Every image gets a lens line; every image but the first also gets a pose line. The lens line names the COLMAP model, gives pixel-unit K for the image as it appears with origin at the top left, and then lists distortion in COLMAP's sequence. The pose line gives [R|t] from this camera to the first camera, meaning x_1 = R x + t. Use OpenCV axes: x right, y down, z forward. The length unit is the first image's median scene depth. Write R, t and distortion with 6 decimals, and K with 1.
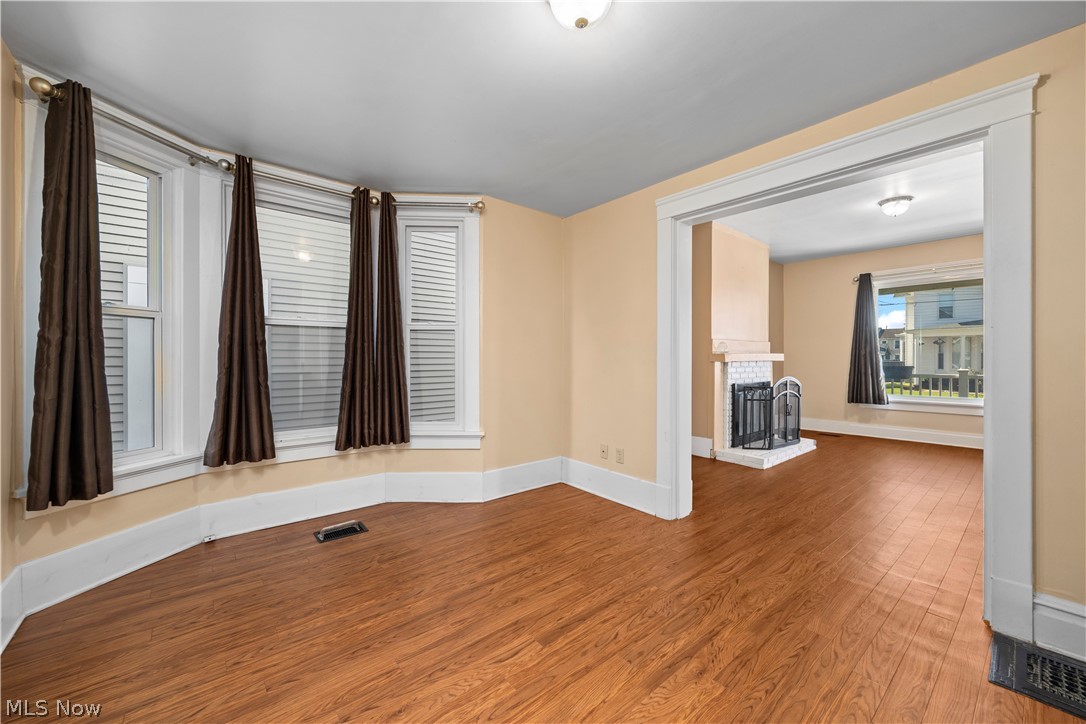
lens RADIAL K [[418.0, 0, 543.0], [0, 418.0, 362.0], [0, 0, 1]] dist [-0.003918, -0.000103]
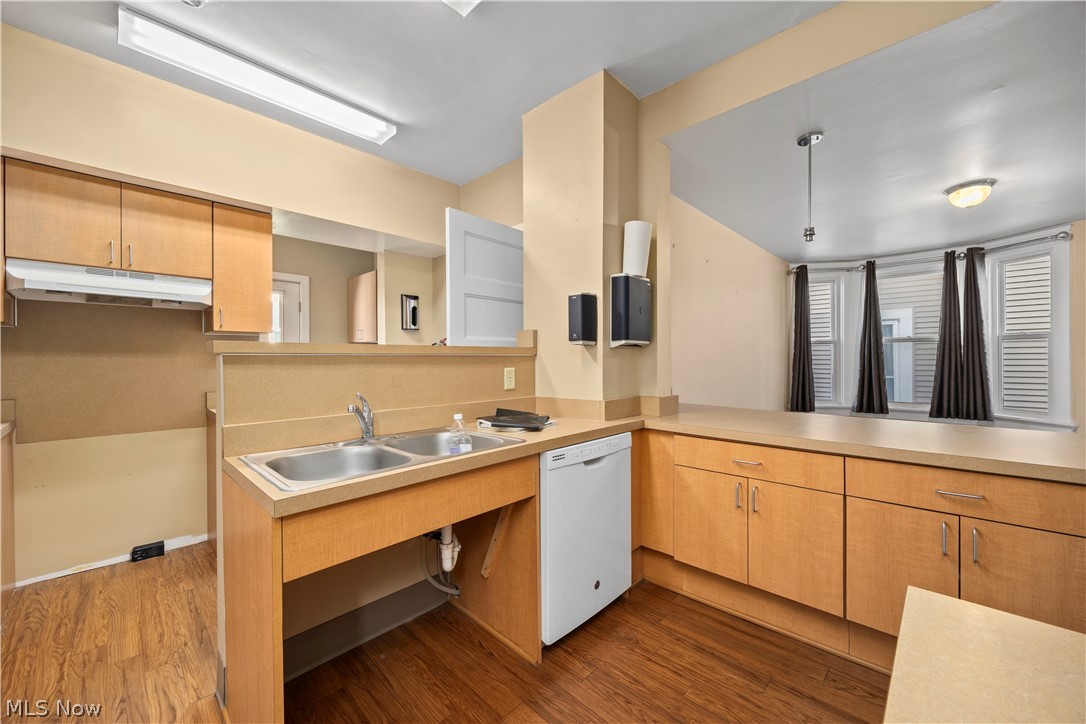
lens RADIAL K [[419.2, 0, 548.8], [0, 419.2, 359.9], [0, 0, 1]] dist [0.001511, 0.000135]
pose [[0.117779, 0.000529, -0.993040, 1.207515], [0.003995, 0.999992, 0.001007, -0.027525], [0.993032, -0.004085, 0.117776, -0.847234]]
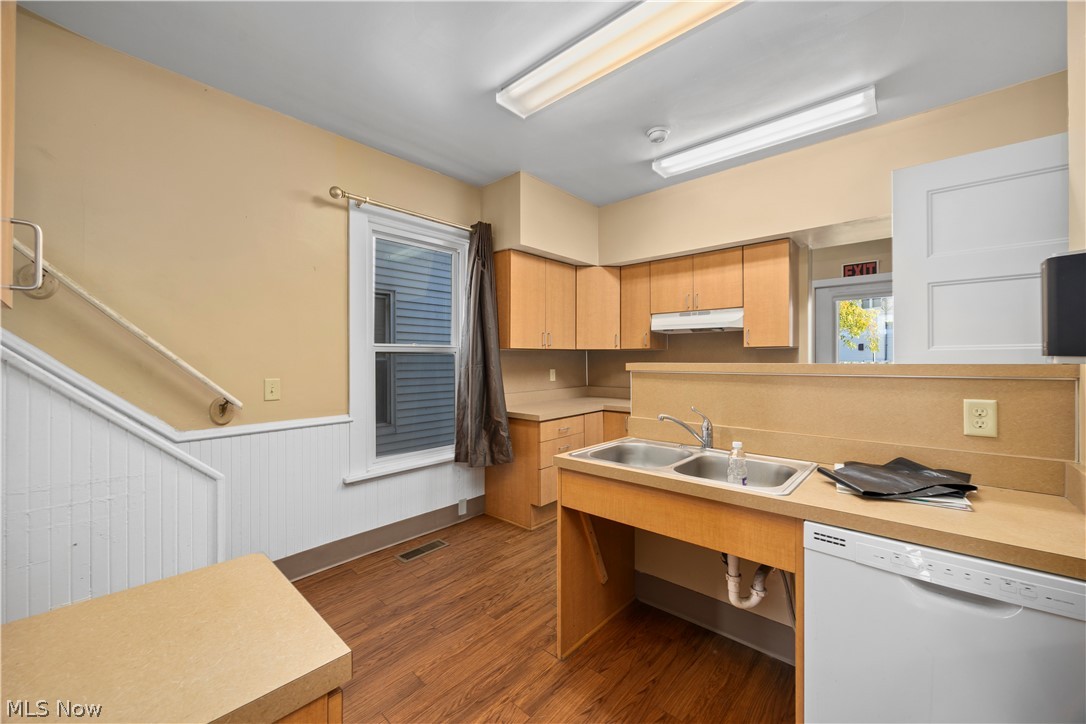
lens RADIAL K [[433.7, 0, 545.8], [0, 433.7, 359.3], [0, 0, 1]] dist [0.001642, 0.000081]
pose [[-0.991988, 0.001115, -0.126330, 0.892140], [0.000771, 0.999996, 0.002771, -0.065166], [0.126333, 0.002652, -0.991984, -0.316917]]
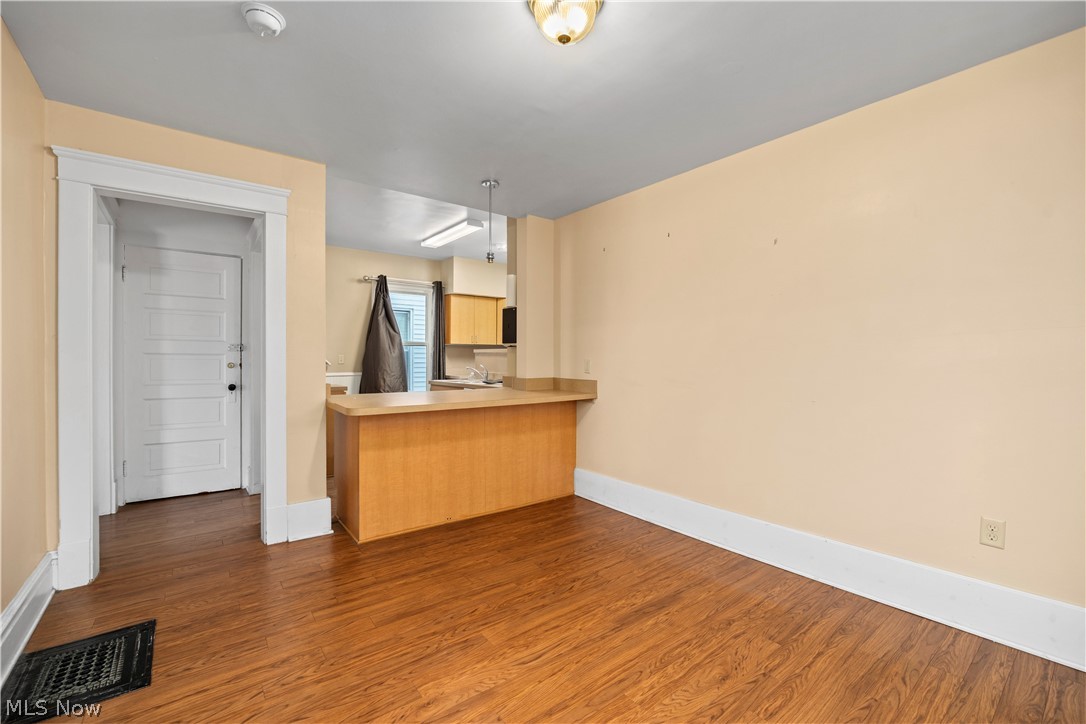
lens RADIAL K [[455.3, 0, 540.0], [0, 455.3, 362.6], [0, 0, 1]] dist [-0.017230, 0.000184]
pose [[-0.999009, -0.007187, 0.043918, 0.061107], [-0.006533, 0.999866, 0.015024, -0.018450], [-0.044020, 0.014722, -0.998922, 1.310032]]
